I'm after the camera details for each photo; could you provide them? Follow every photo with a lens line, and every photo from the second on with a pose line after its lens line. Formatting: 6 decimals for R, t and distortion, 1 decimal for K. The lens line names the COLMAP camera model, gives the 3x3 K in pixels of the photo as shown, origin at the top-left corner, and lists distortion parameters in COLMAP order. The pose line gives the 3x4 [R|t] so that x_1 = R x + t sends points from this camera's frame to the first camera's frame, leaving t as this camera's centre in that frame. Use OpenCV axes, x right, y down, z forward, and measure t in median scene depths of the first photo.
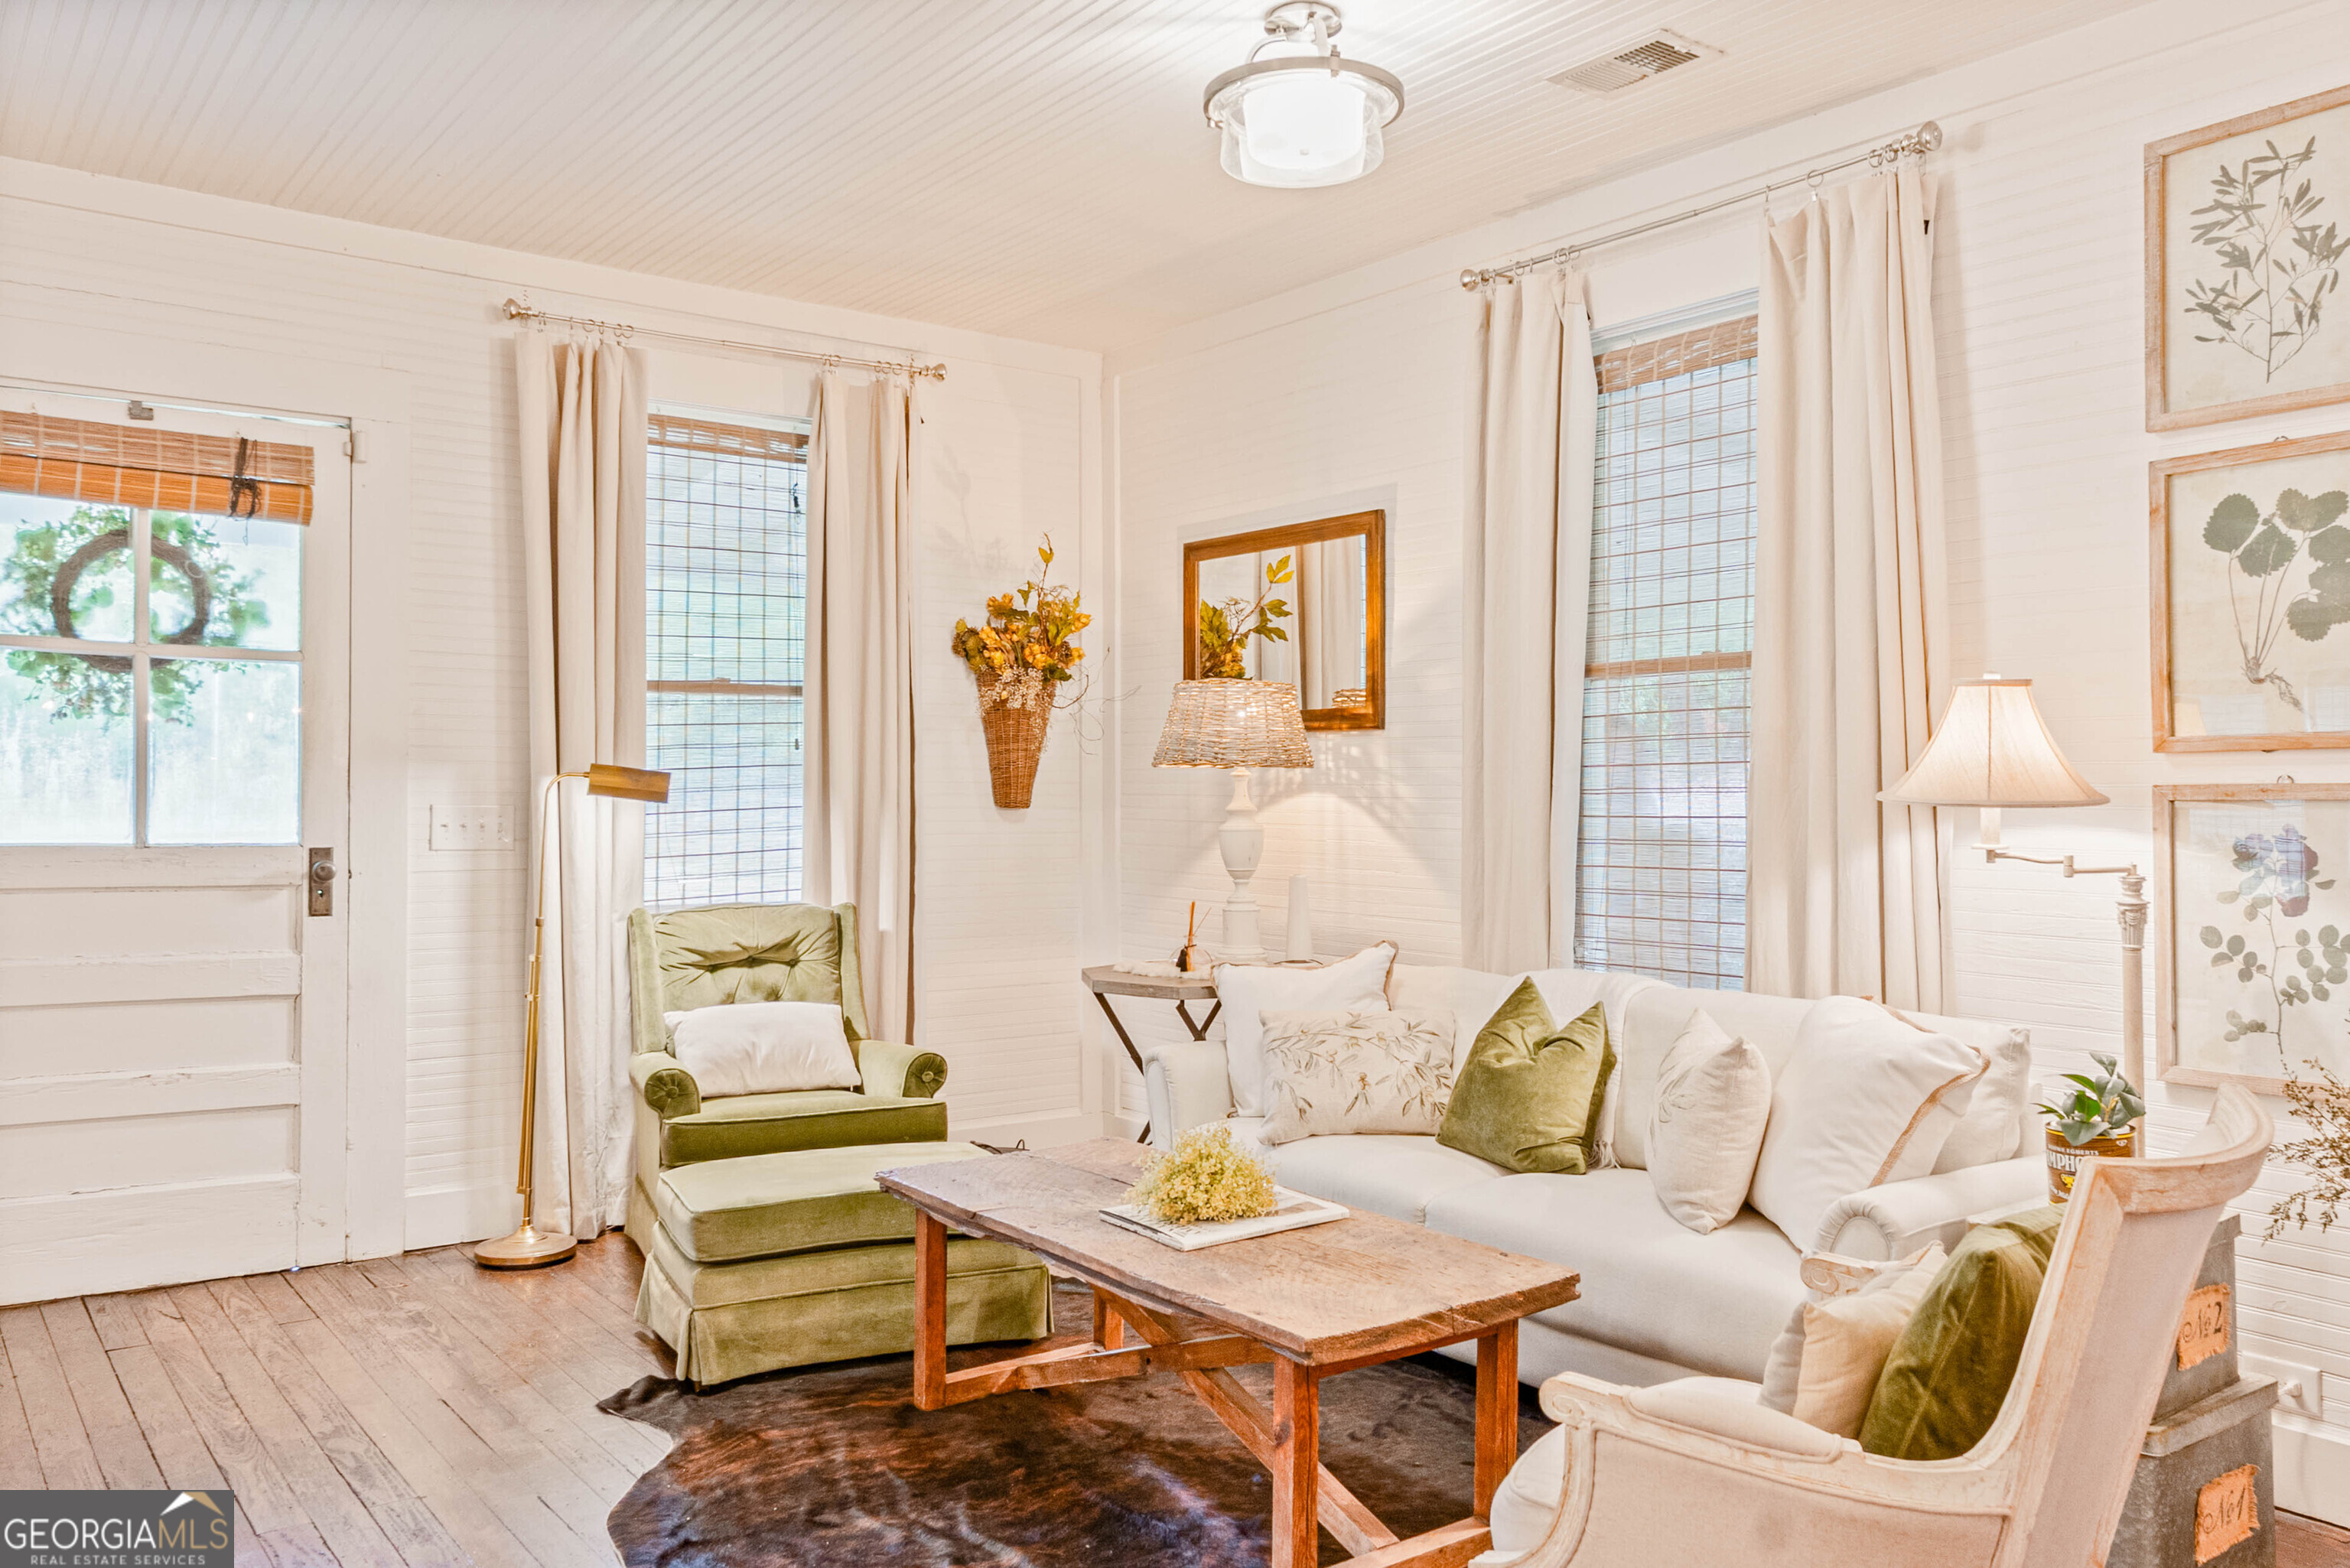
lens RADIAL K [[1694.5, 0, 1174.4], [0, 1694.5, 779.7], [0, 0, 1]] dist [-0.000606, 0.001039]
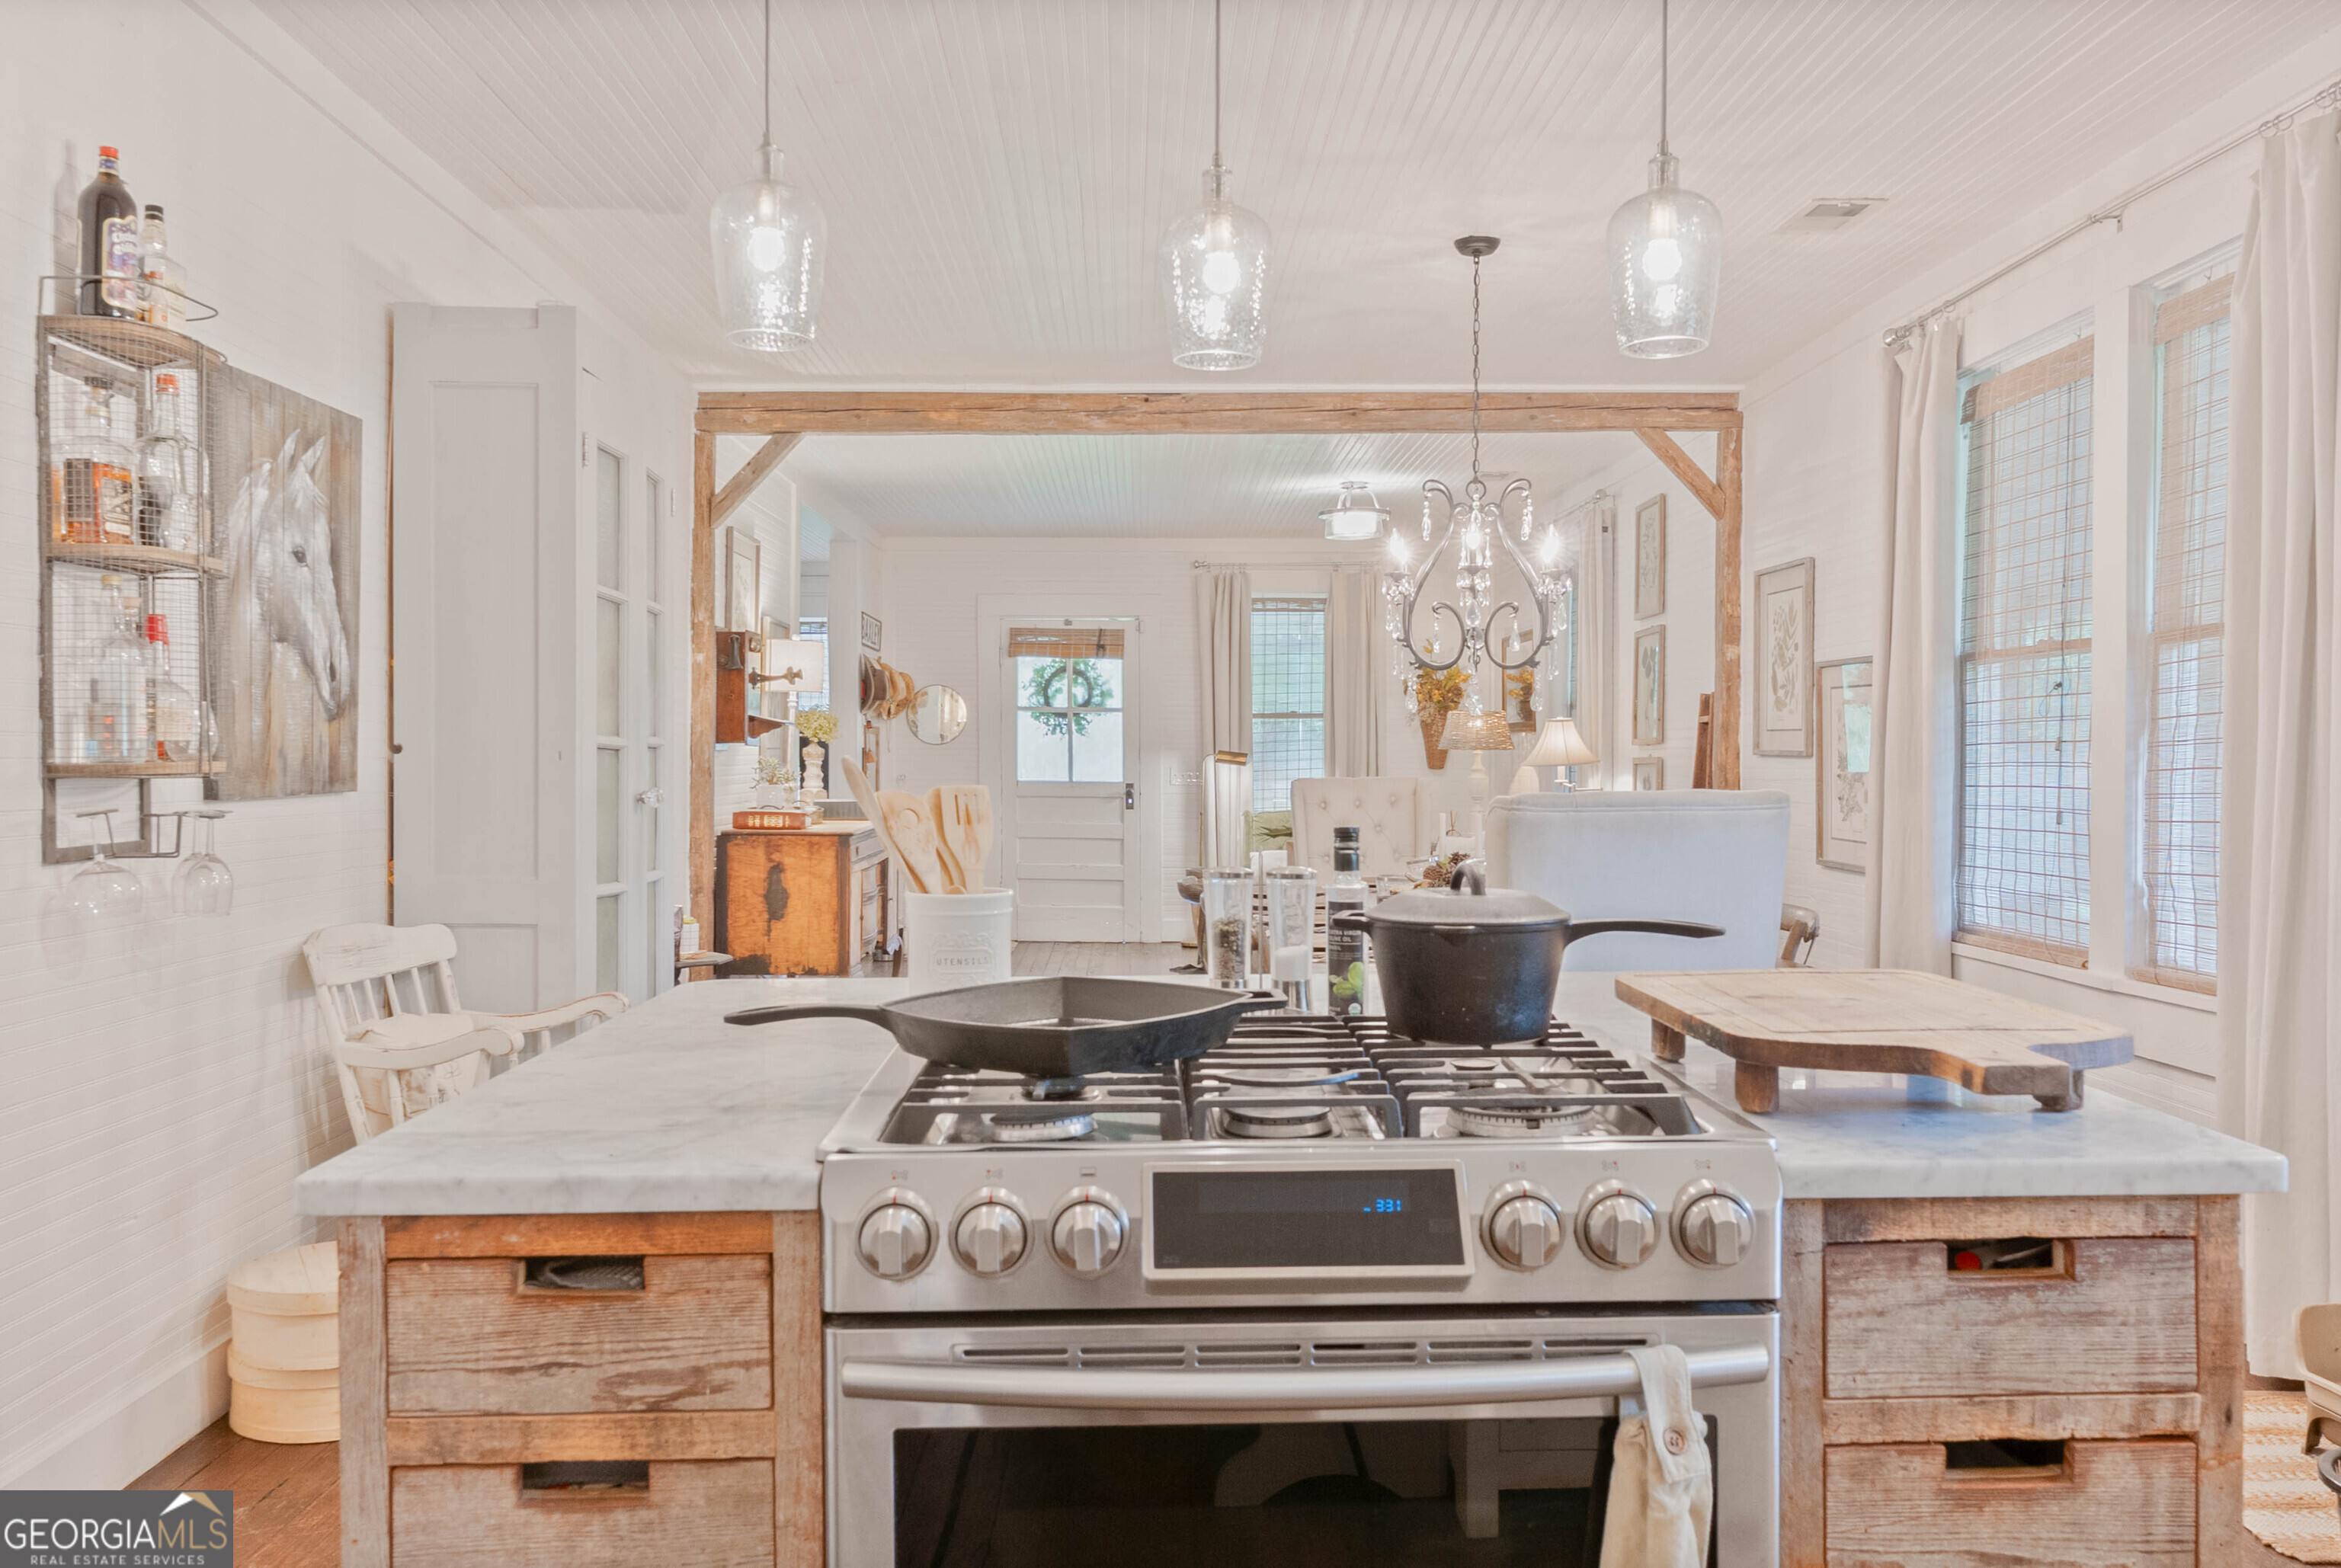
lens RADIAL K [[1688.0, 0, 1173.0], [0, 1688.0, 783.3], [0, 0, 1]] dist [-0.000606, 0.001039]
pose [[0.797246, 0.006349, -0.603621, 1.122890], [0.007740, 0.999755, 0.020738, -0.012785], [0.603605, -0.021205, 0.797001, -1.031737]]
